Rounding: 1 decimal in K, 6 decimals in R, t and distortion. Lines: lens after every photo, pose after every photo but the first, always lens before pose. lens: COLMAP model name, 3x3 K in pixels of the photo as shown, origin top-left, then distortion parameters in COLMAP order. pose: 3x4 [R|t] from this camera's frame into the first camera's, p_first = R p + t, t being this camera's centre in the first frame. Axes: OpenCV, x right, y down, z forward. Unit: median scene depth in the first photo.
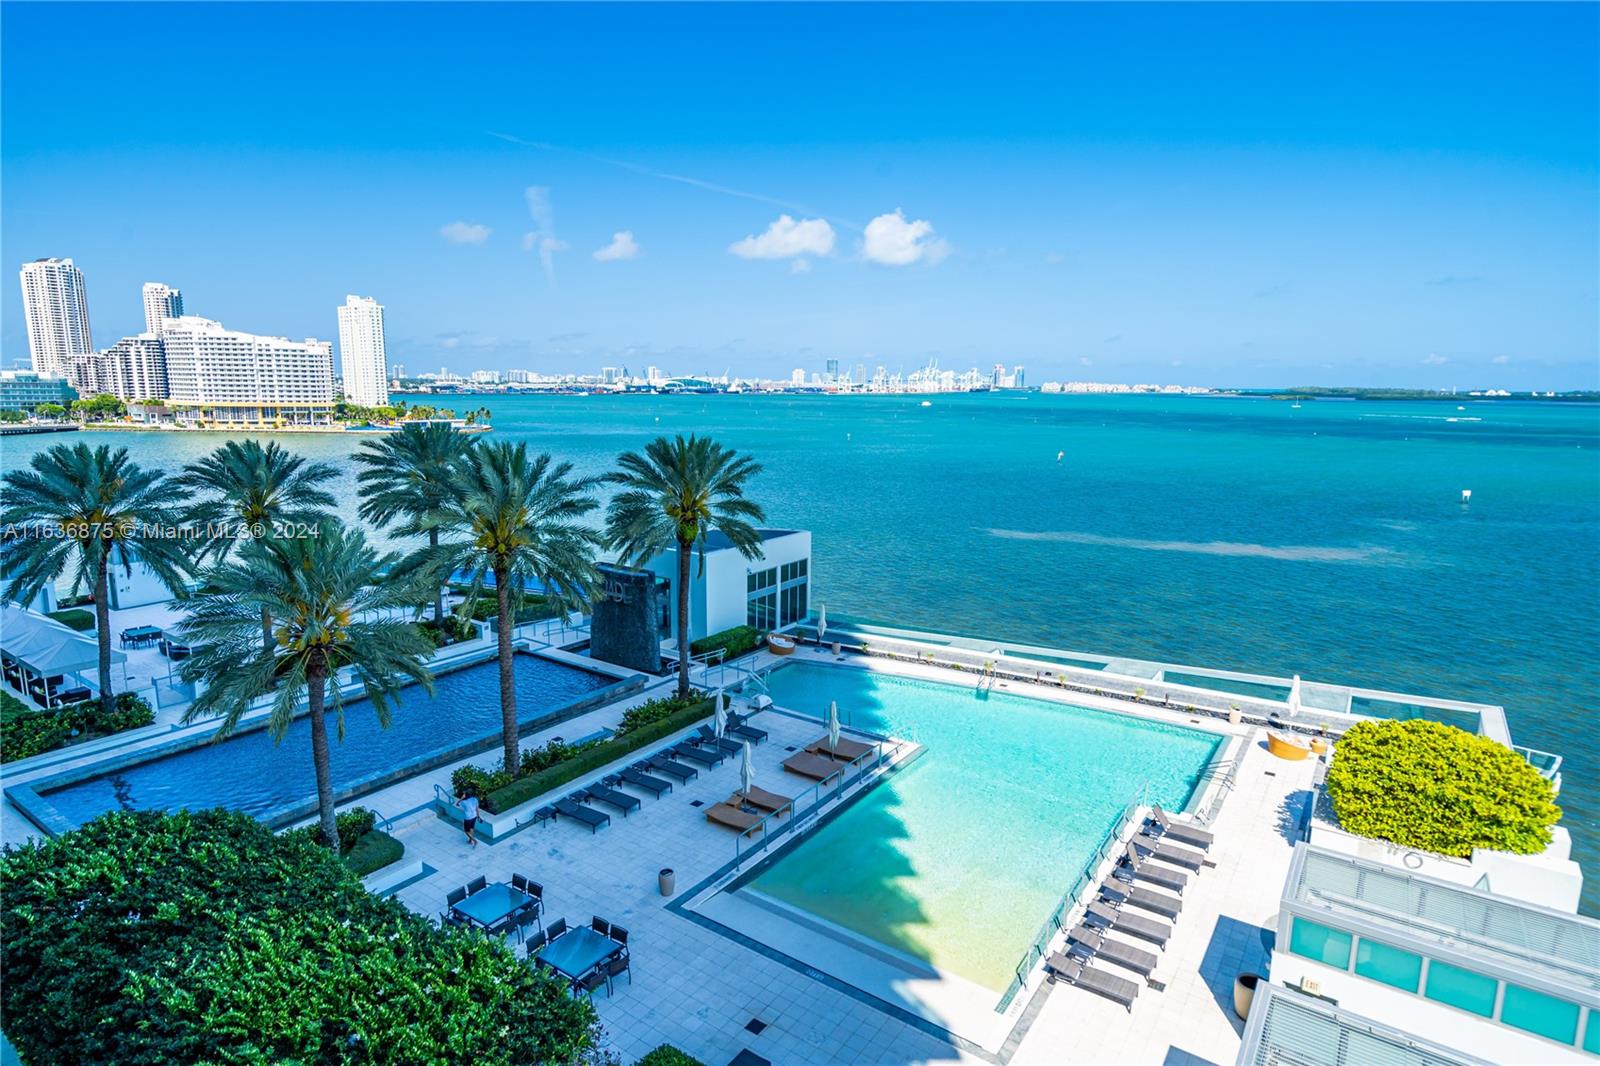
lens RADIAL K [[879.4, 0, 793.6], [0, 879.4, 537.0], [0, 0, 1]] dist [0.010091, 0.001092]
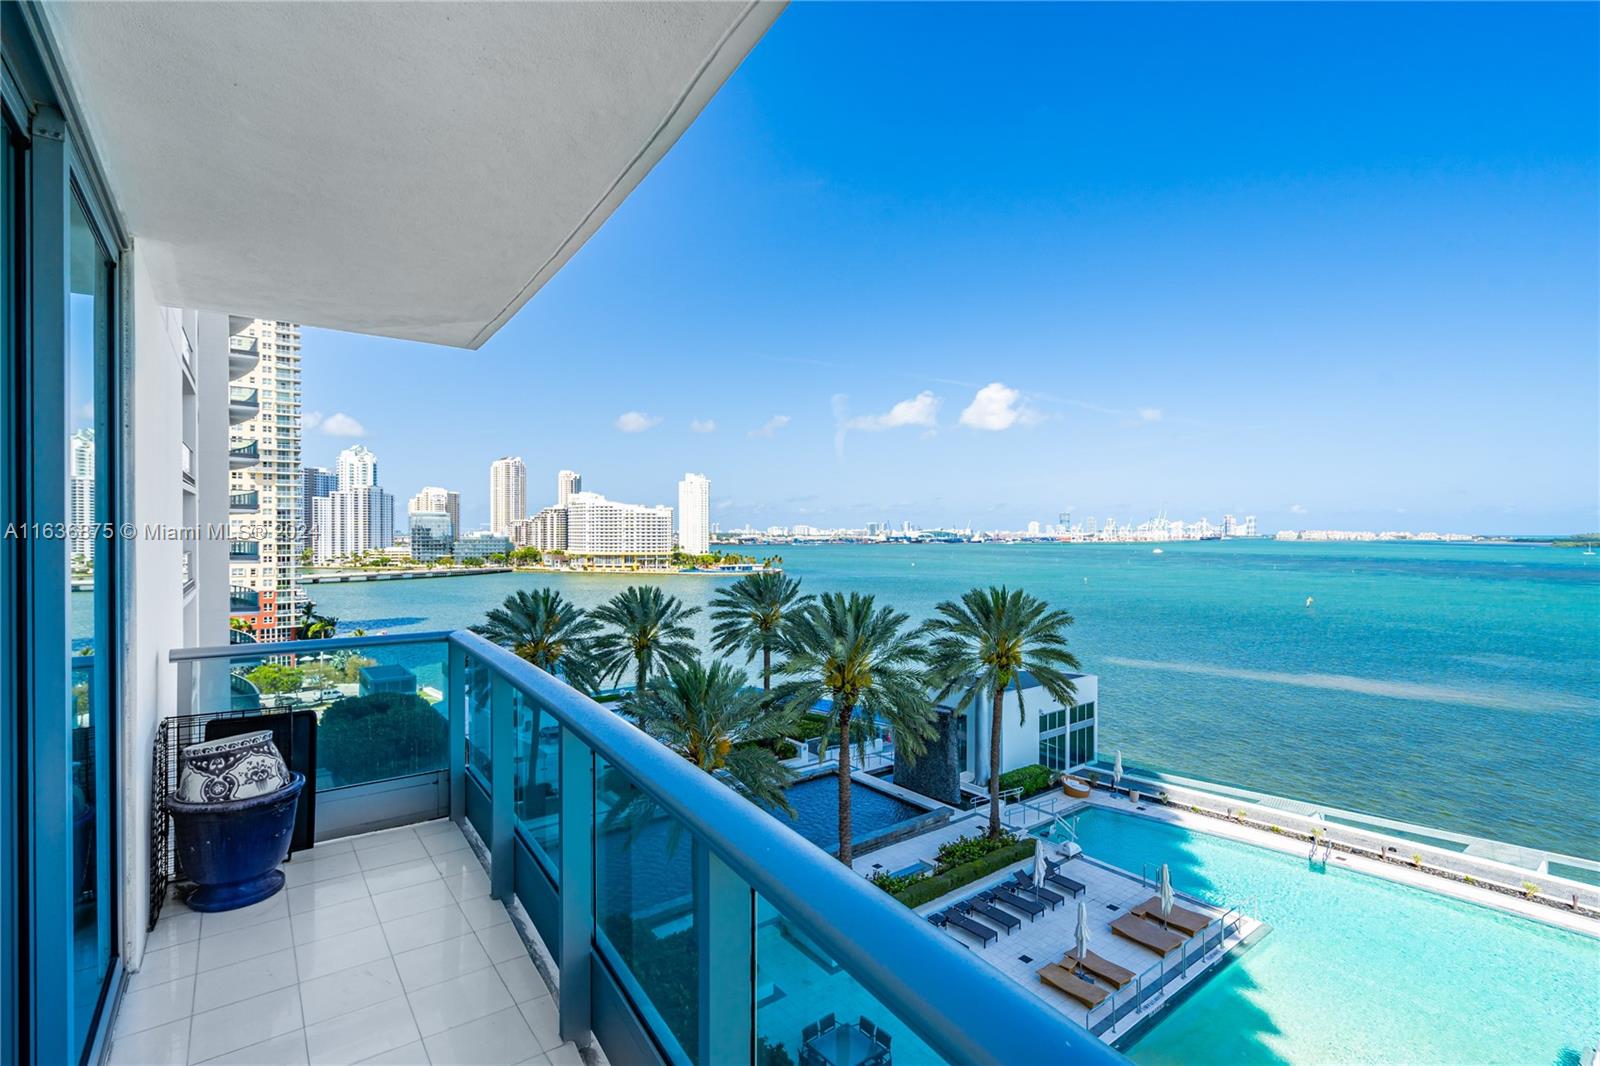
lens RADIAL K [[734.9, 0, 797.8], [0, 734.9, 534.4], [0, 0, 1]] dist [0.002693, 0.000687]
pose [[0.954381, -0.009402, -0.298443, -0.084658], [-0.042186, 0.985233, -0.165942, -0.017050], [0.295596, 0.170962, 0.939891, 0.050546]]
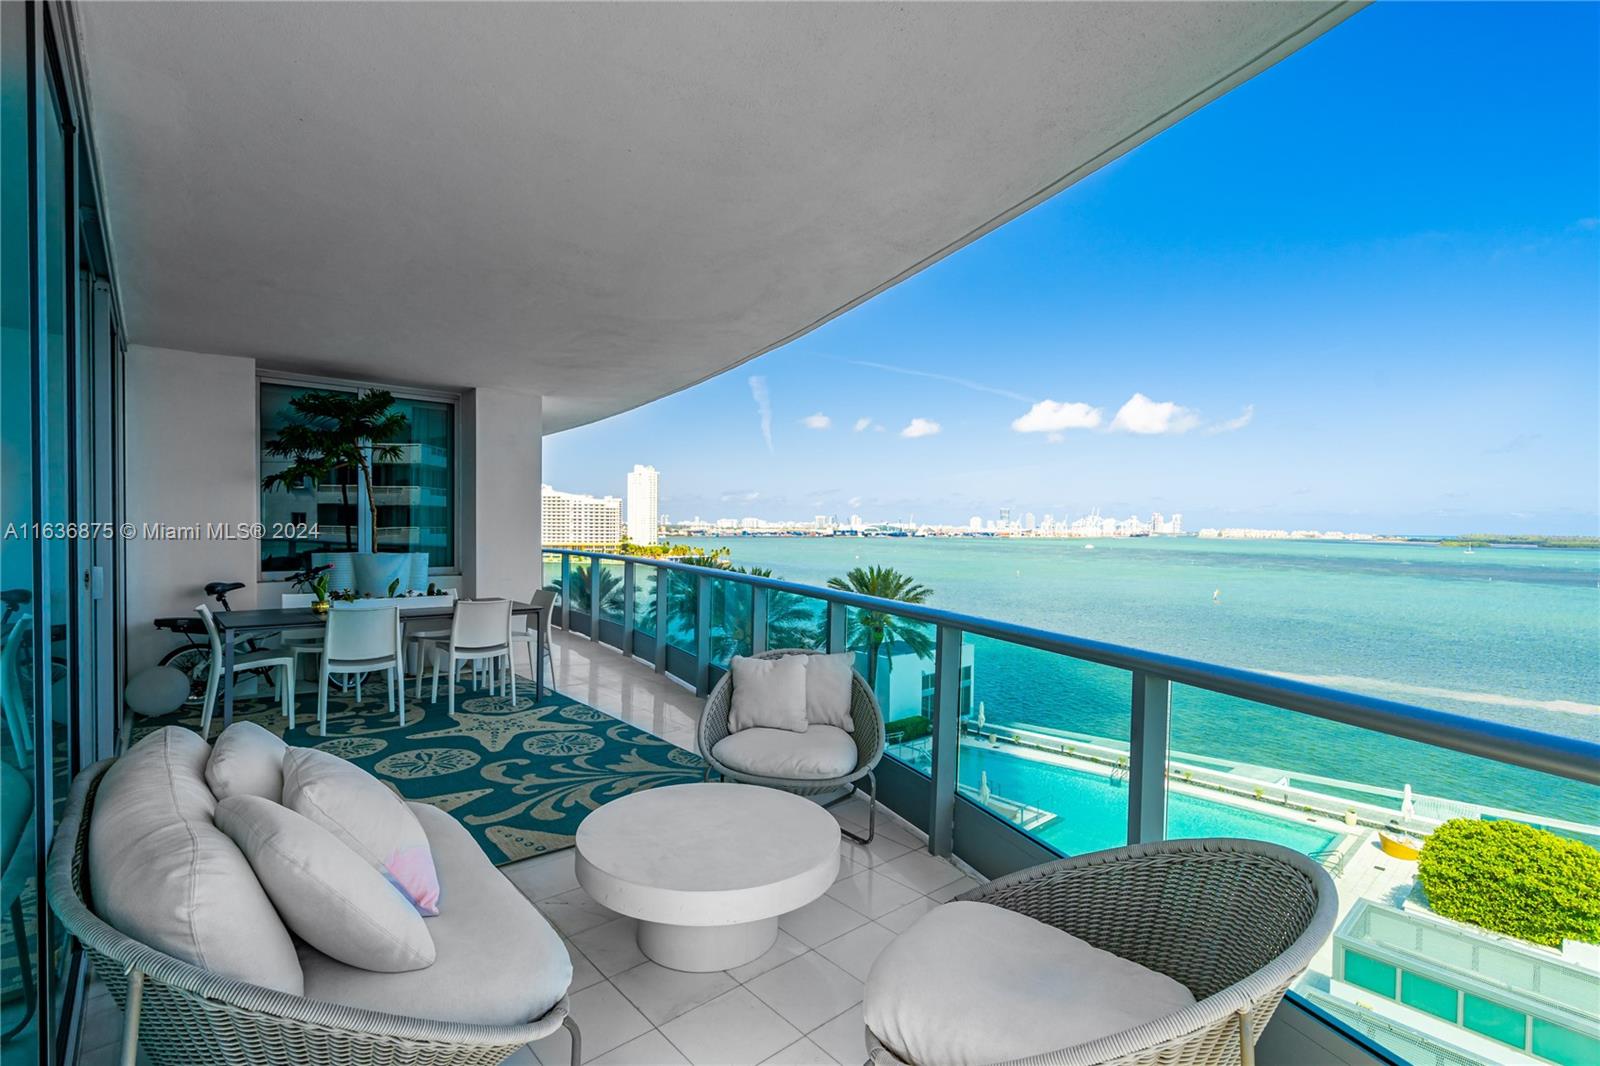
lens RADIAL K [[728.4, 0, 798.5], [0, 728.4, 540.2], [0, 0, 1]] dist [0.003004, 0.000997]
pose [[0.972905, 0.005988, -0.231128, 0.022392], [-0.042075, 0.987558, -0.151524, 0.022058], [0.227344, 0.157143, 0.961052, -0.131640]]
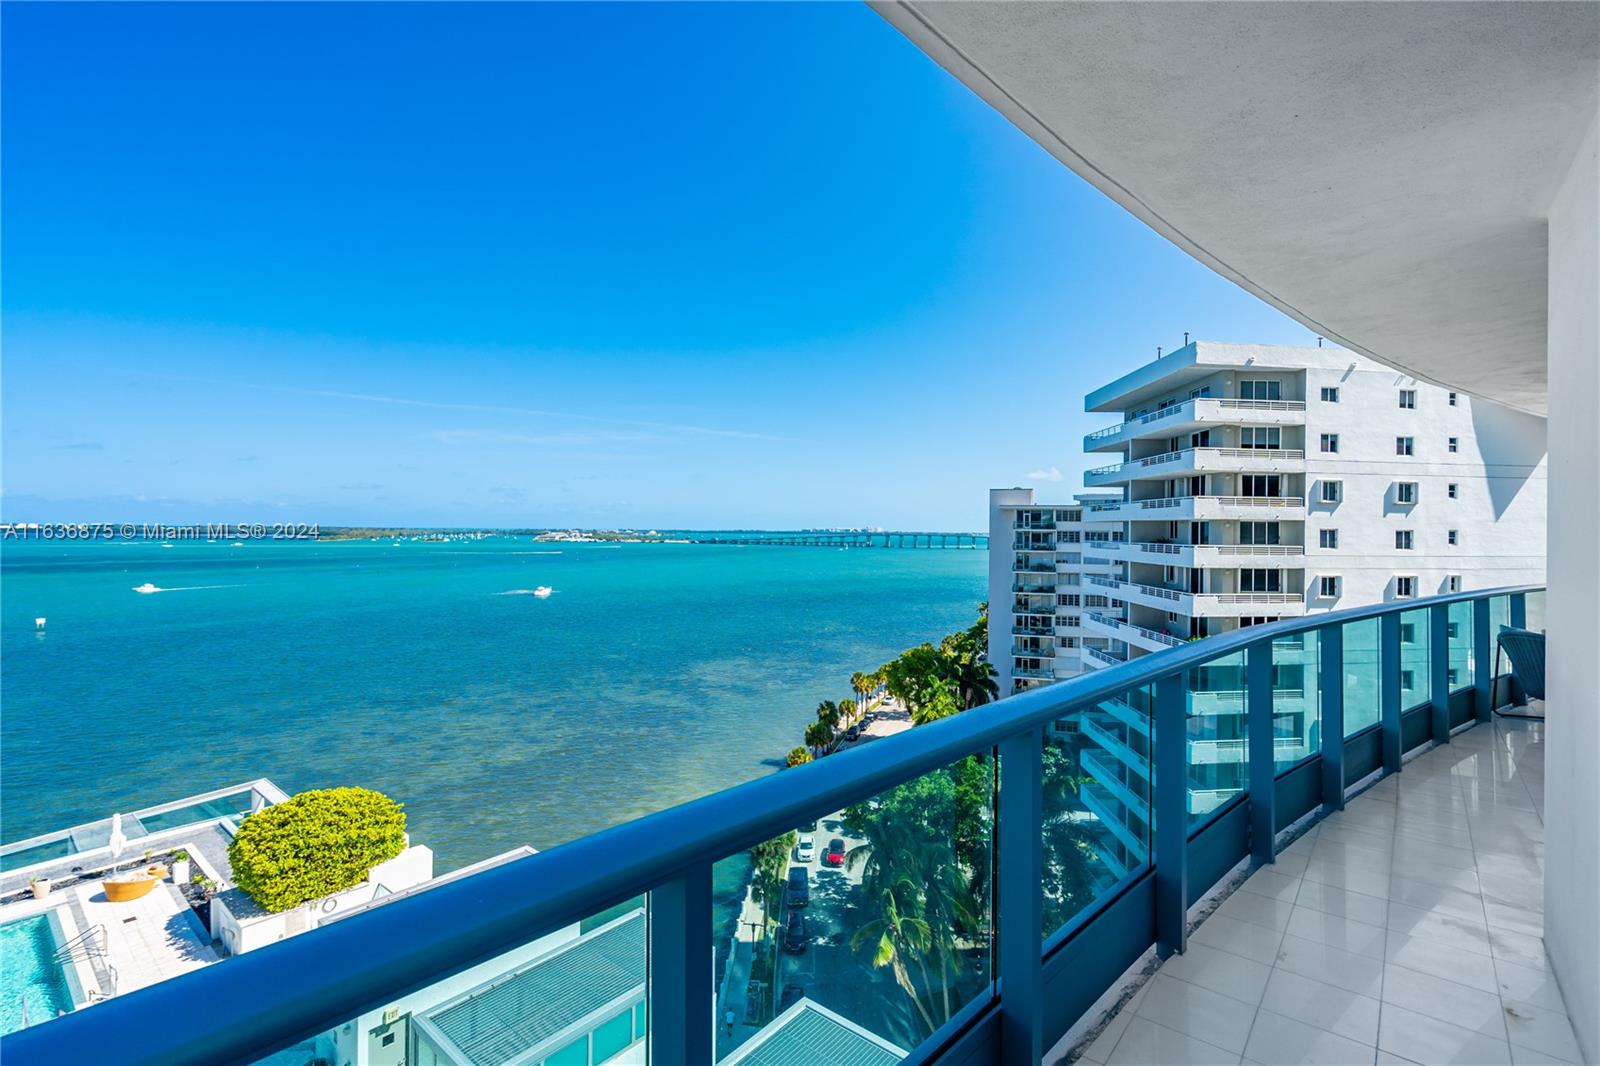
lens RADIAL K [[735.4, 0, 803.7], [0, 735.4, 524.4], [0, 0, 1]] dist [-0.000980, -0.000493]
pose [[0.085958, -0.006304, 0.996279, -0.178135], [0.167141, 0.985899, -0.008183, -0.026540], [-0.982179, 0.167223, 0.085800, 0.120681]]
